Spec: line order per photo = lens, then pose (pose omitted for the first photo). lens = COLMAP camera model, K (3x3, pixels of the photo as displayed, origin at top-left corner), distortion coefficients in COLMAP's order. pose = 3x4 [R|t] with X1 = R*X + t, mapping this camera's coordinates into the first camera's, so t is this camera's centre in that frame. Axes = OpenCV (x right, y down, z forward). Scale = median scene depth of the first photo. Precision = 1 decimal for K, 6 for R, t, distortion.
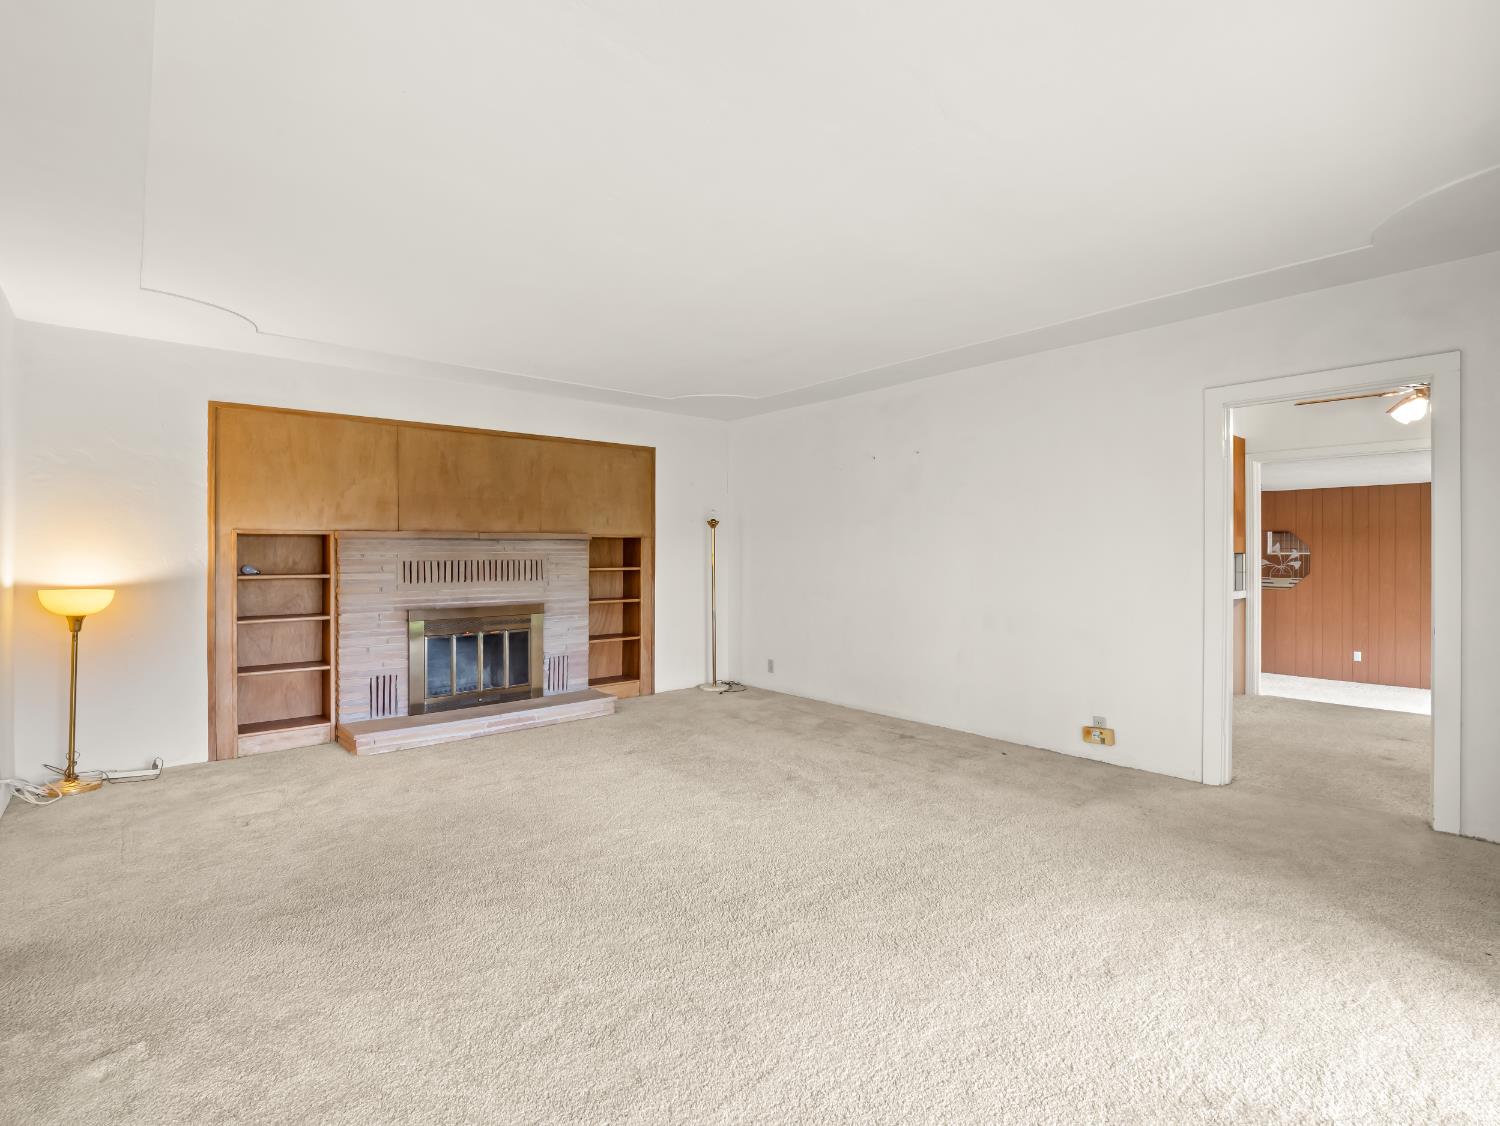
lens RADIAL K [[742.6, 0, 758.4], [0, 742.6, 552.4], [0, 0, 1]] dist [-0.001394, -0.013205]
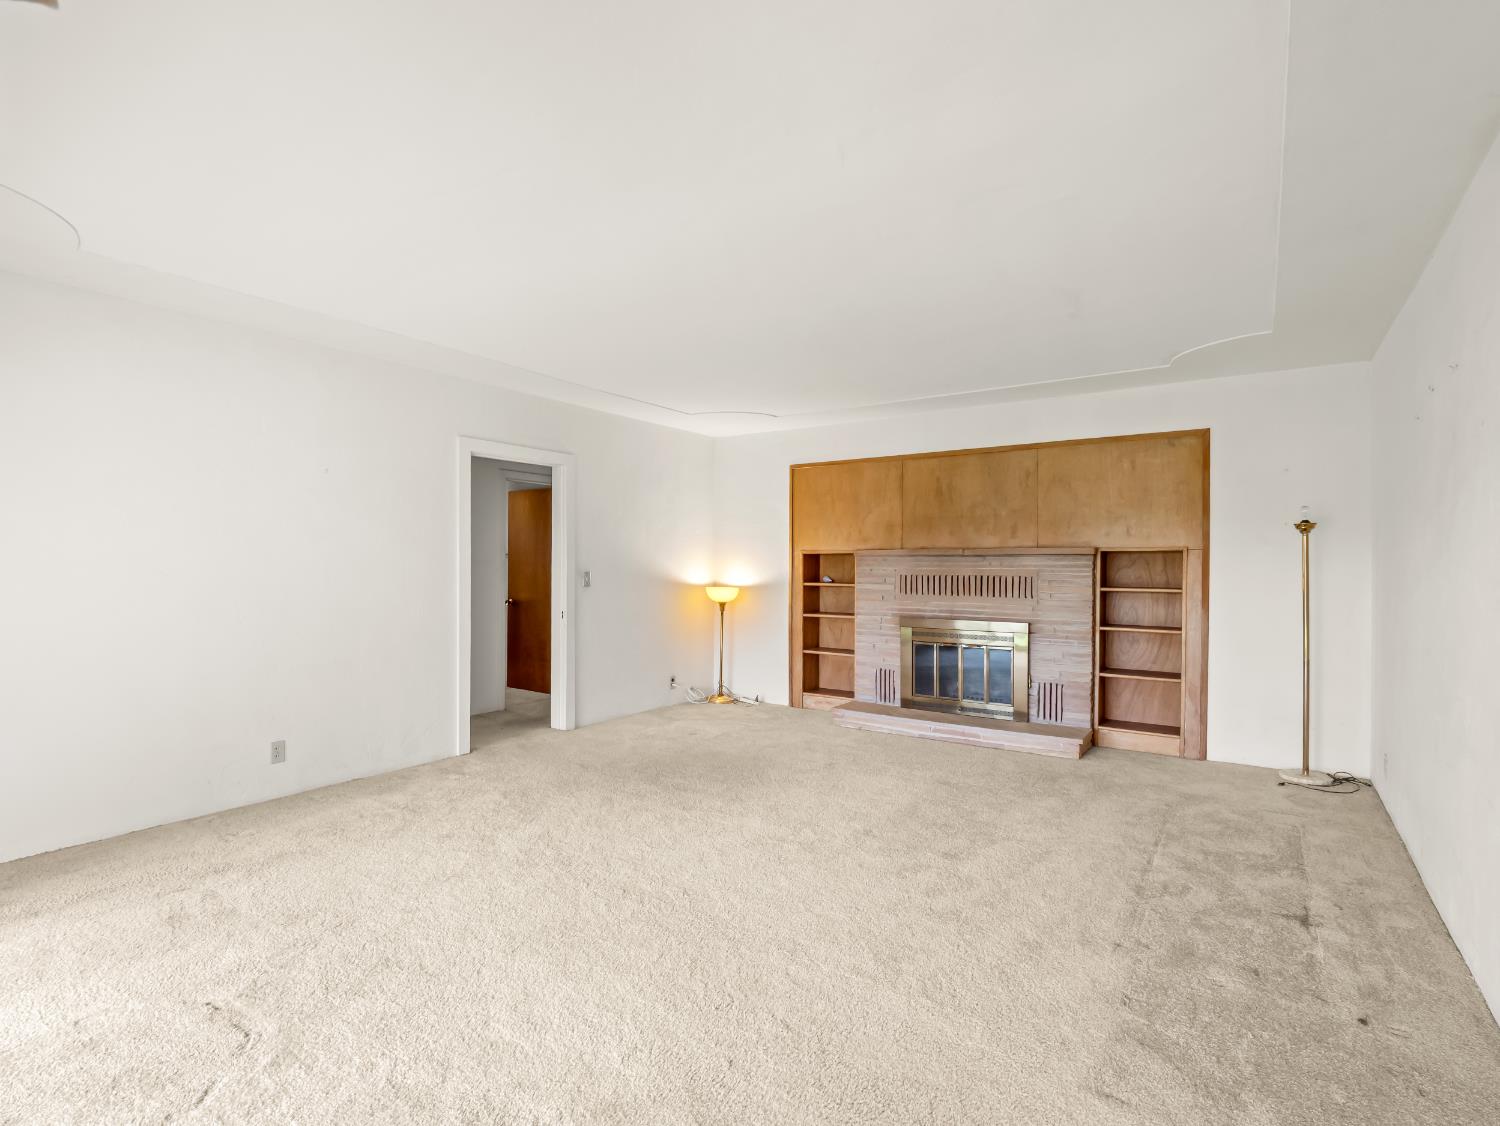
lens RADIAL K [[742.2, 0, 717.8], [0, 742.2, 568.7], [0, 0, 1]] dist [-0.000145, -0.013427]
pose [[0.216799, 0.009594, -0.976169, 0.586173], [-0.005598, 0.999947, 0.008585, -0.006395], [0.976200, 0.003603, 0.216841, 0.448633]]
